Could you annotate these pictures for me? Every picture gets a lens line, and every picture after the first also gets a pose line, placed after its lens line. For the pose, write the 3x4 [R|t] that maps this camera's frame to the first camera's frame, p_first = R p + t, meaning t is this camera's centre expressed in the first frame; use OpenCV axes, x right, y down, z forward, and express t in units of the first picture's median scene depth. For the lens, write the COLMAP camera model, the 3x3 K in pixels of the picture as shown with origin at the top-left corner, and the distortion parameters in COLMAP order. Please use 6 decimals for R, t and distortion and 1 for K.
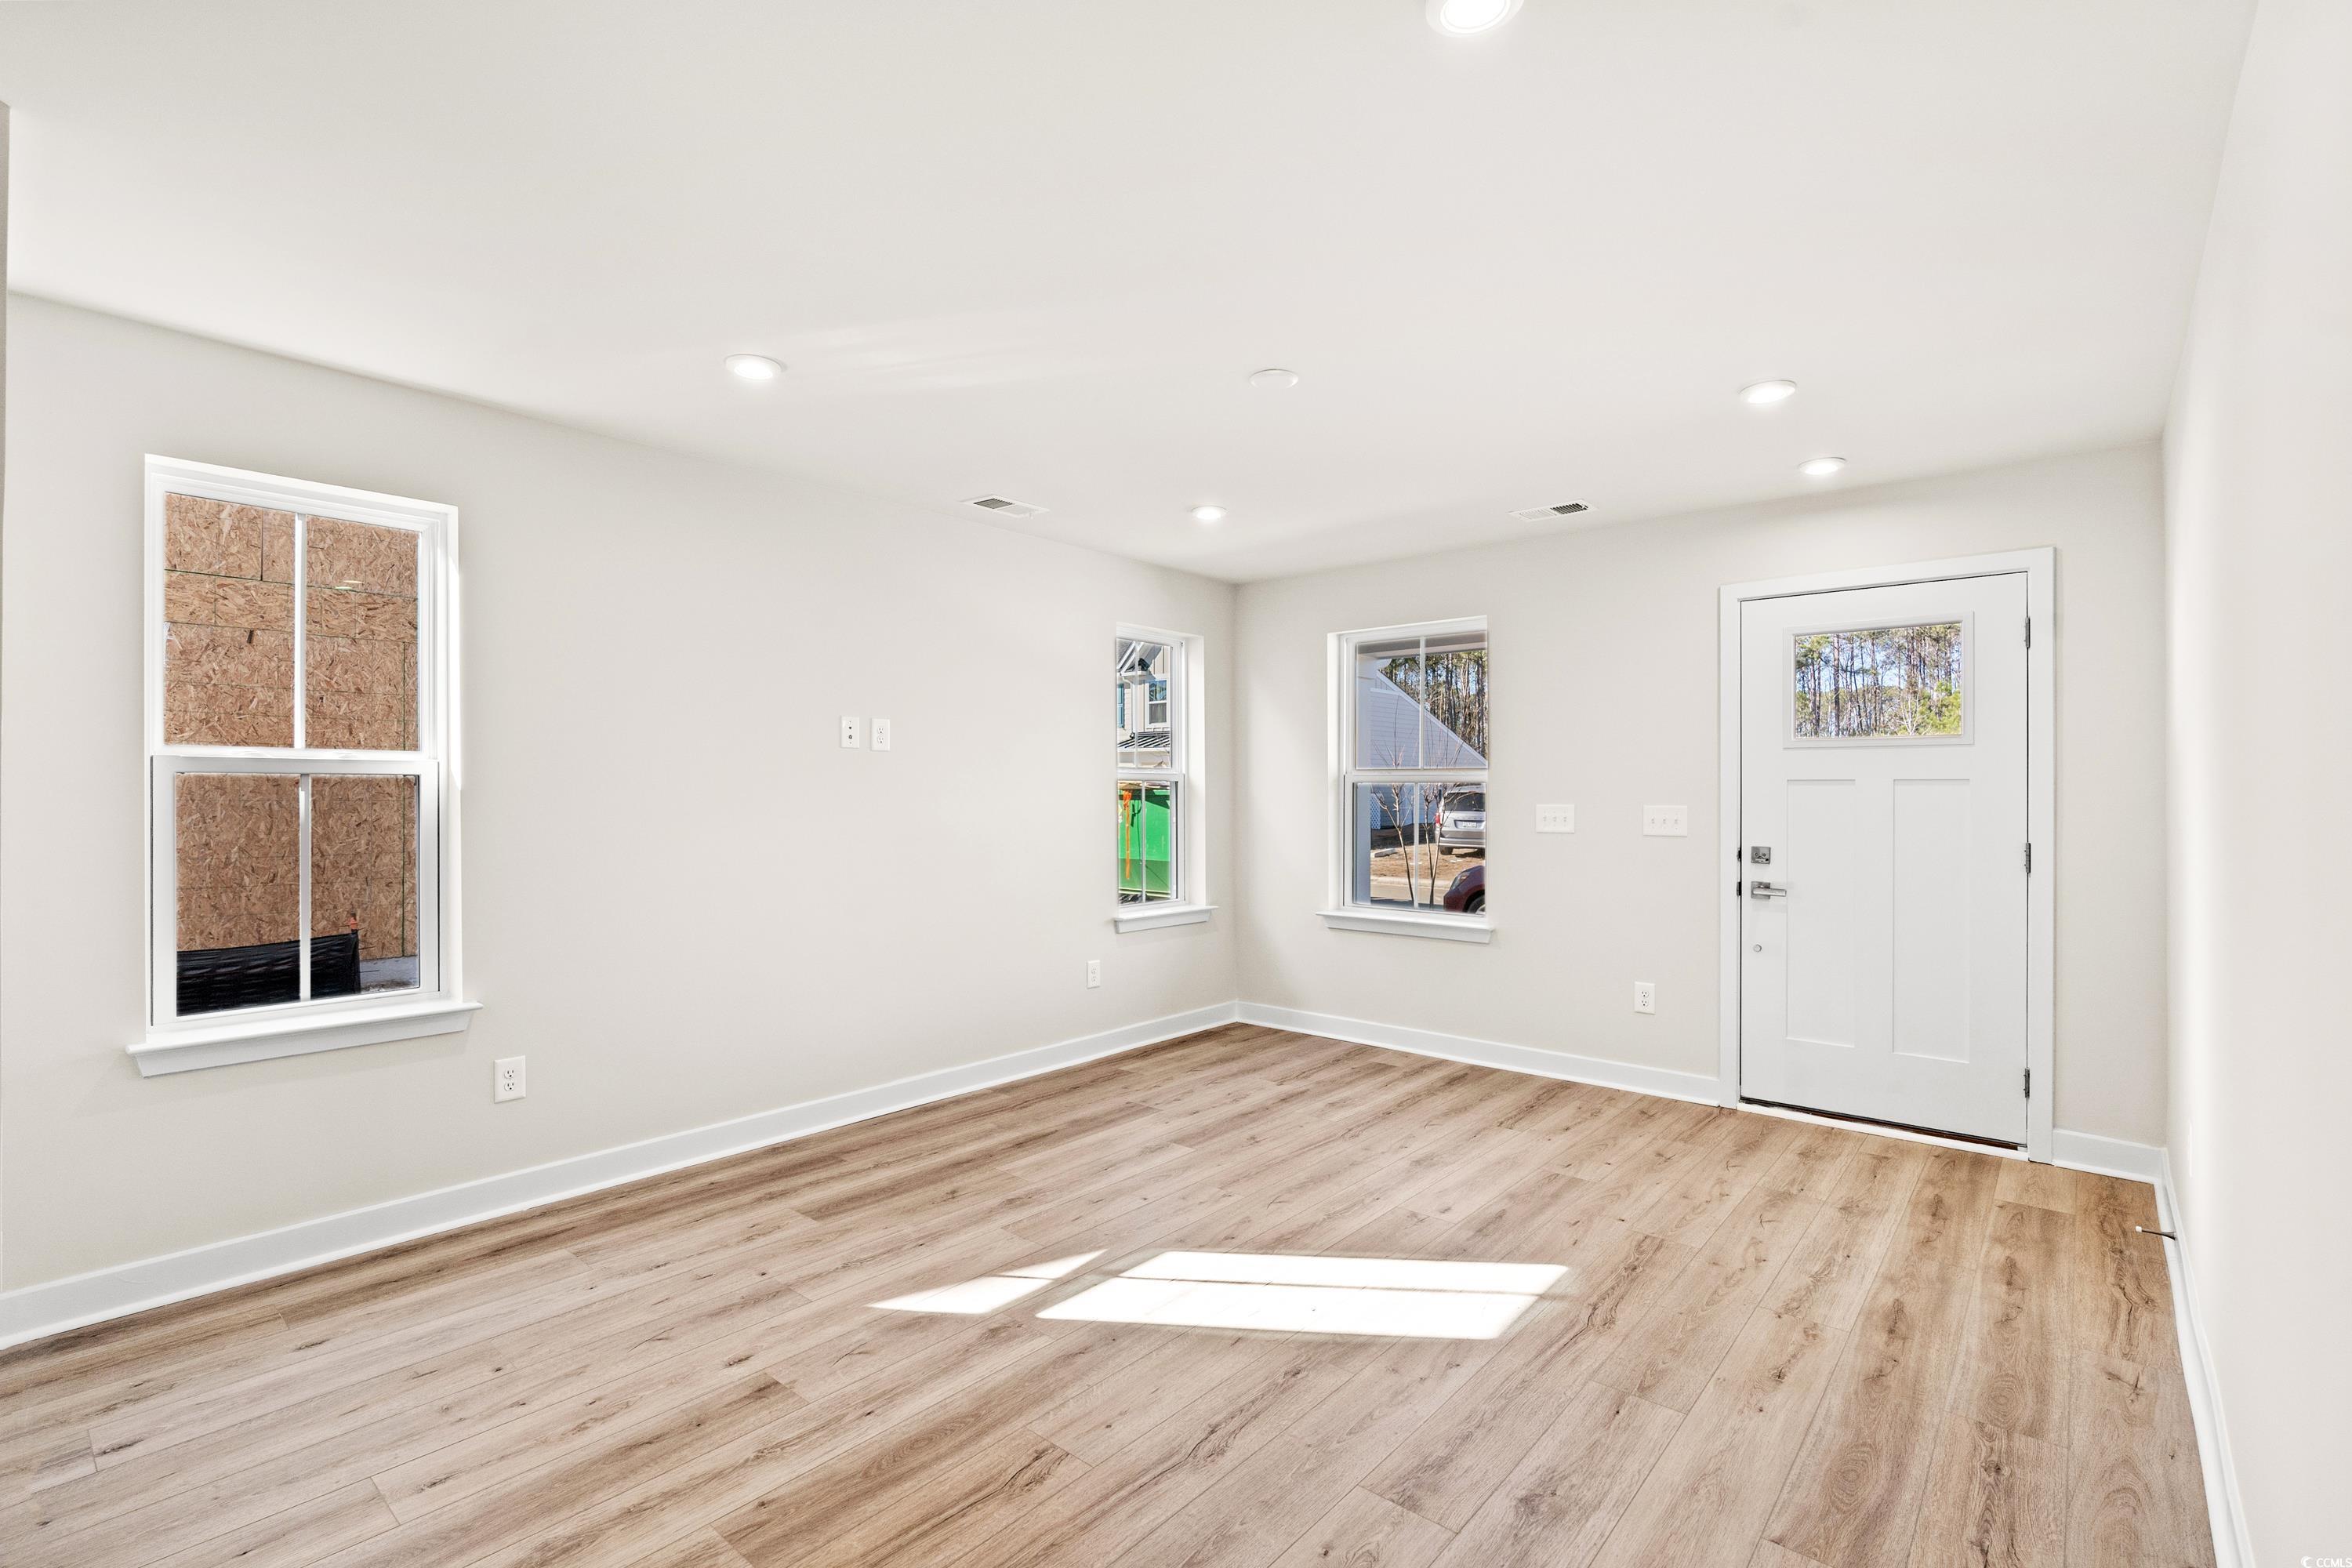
lens RADIAL K [[1084.6, 0, 1157.8], [0, 1084.6, 785.9], [0, 0, 1]] dist [0.013463, 0.000693]
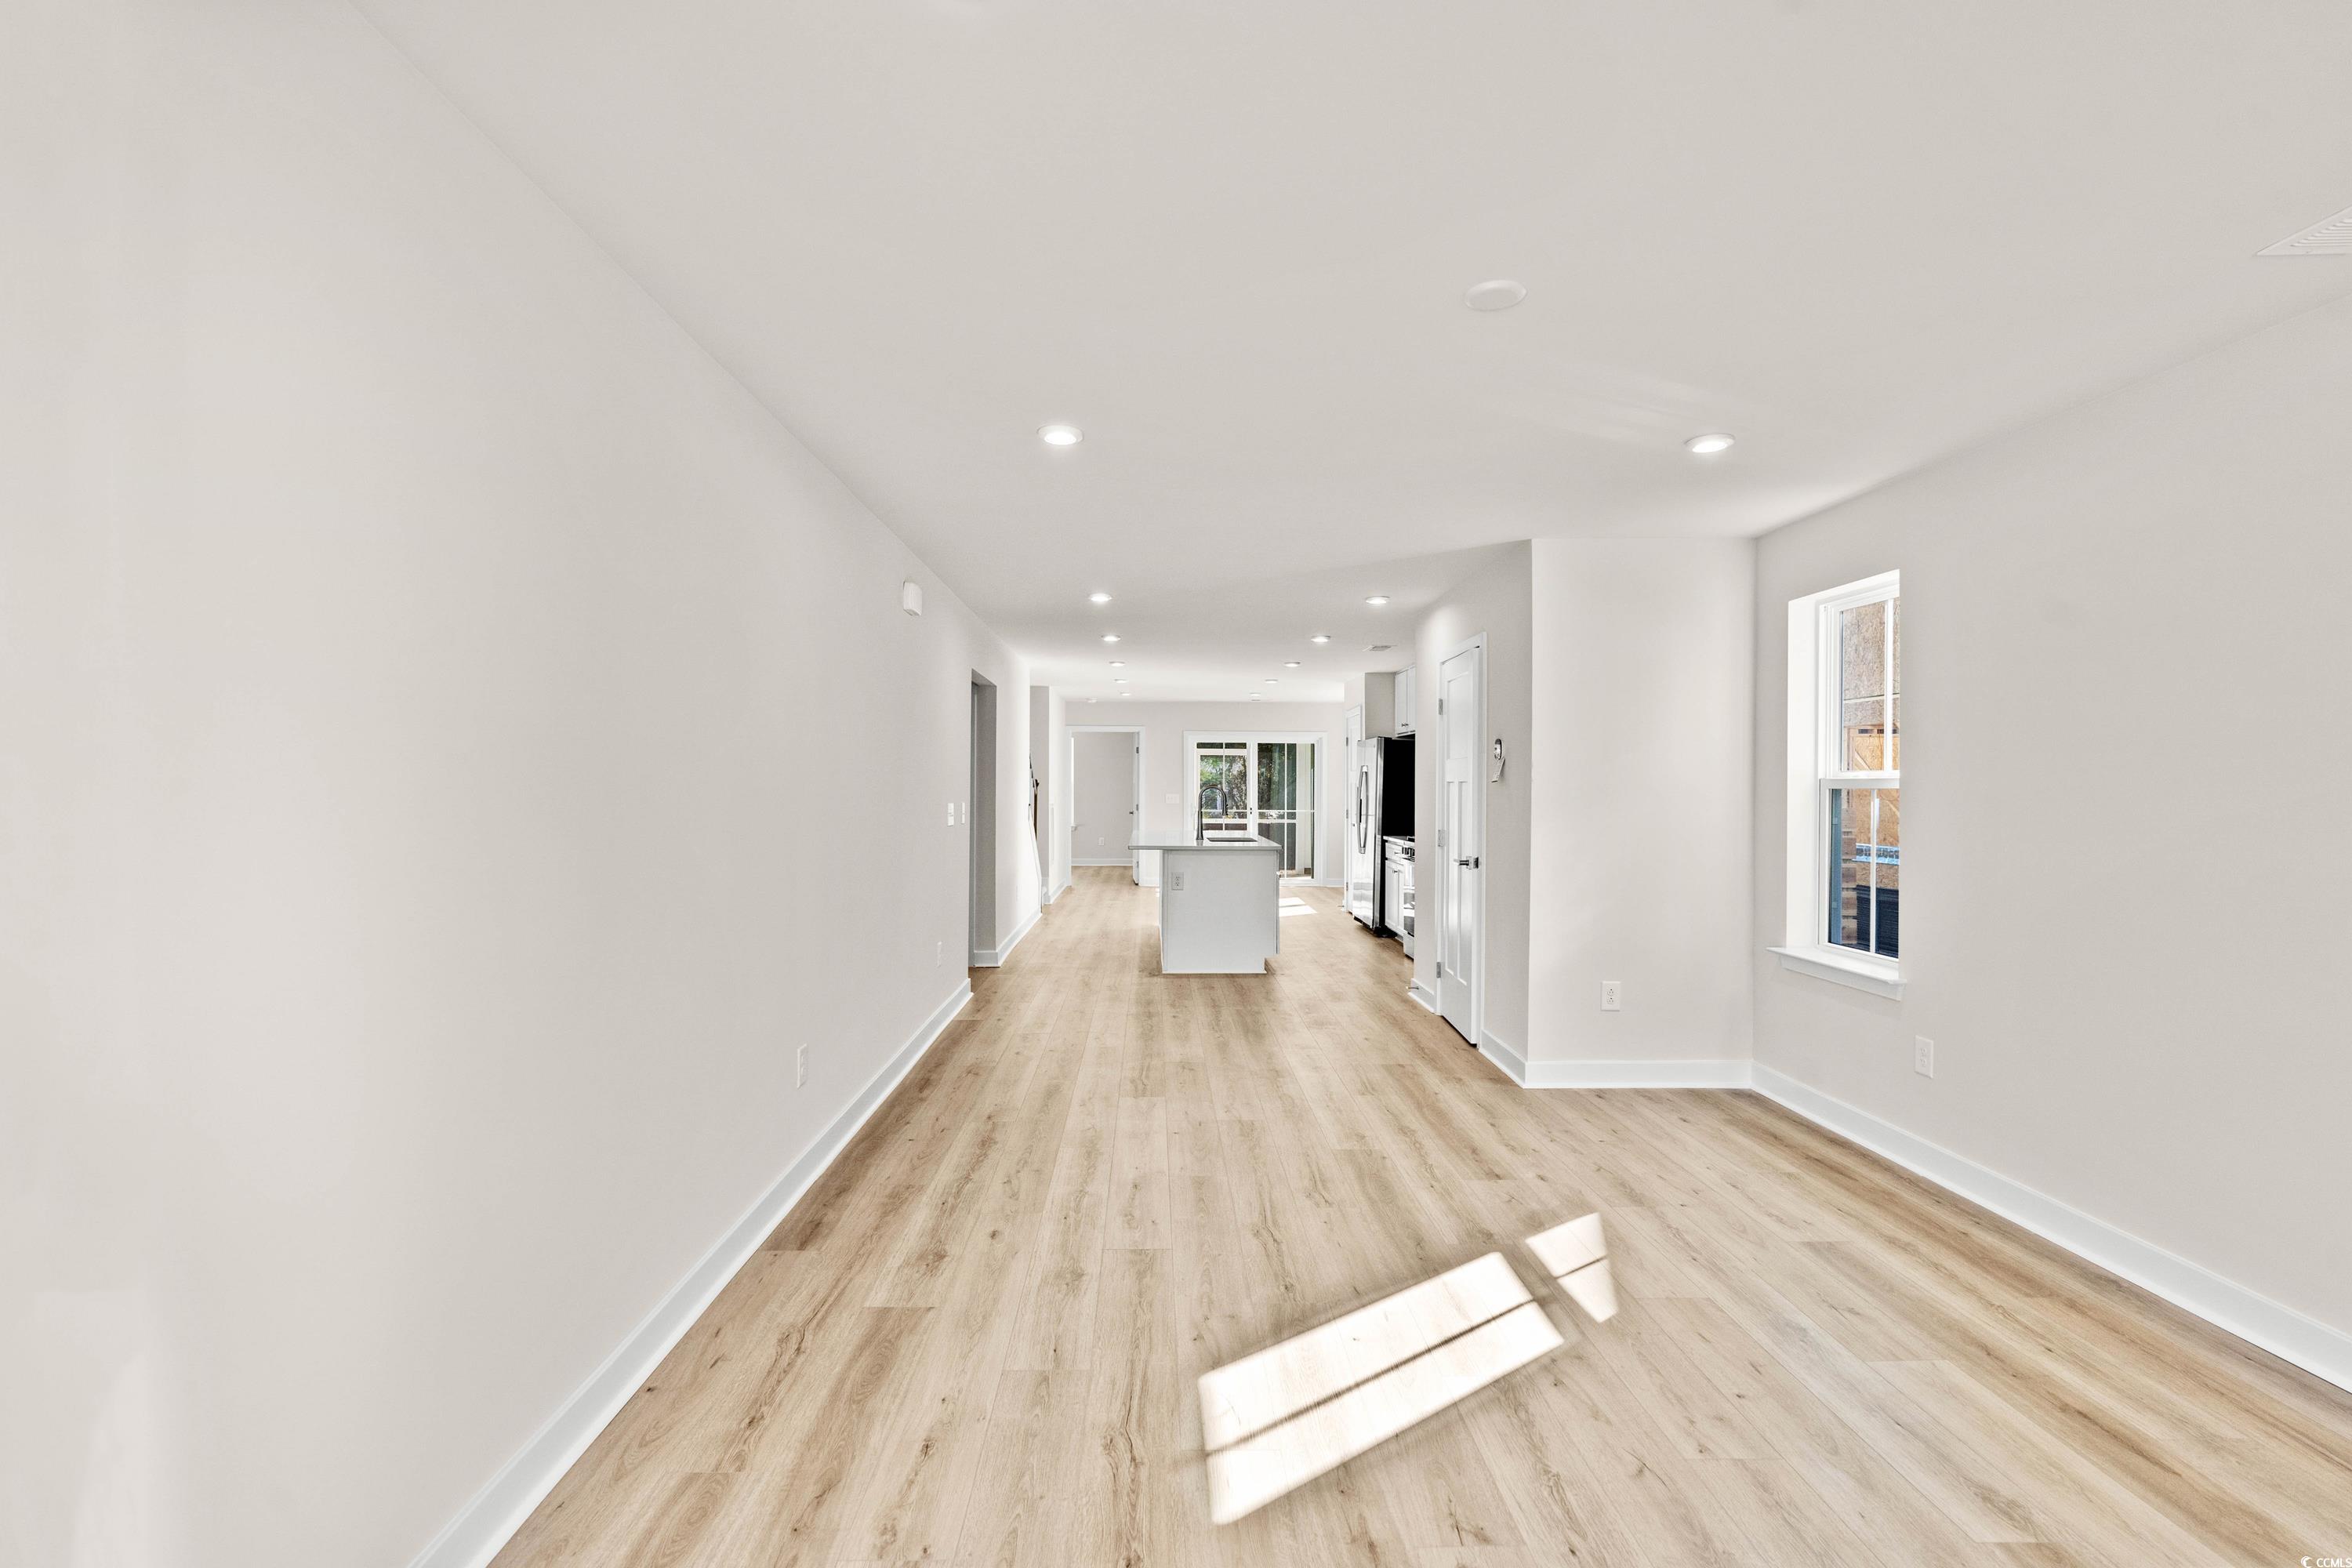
lens RADIAL K [[1084.6, 0, 1170.0], [0, 1084.6, 788.9], [0, 0, 1]] dist [0.013463, 0.000693]
pose [[-0.744758, -0.007025, -0.667298, 0.952608], [-0.002229, 0.999965, -0.008039, 0.001686], [0.667331, -0.004500, -0.744747, 1.681768]]
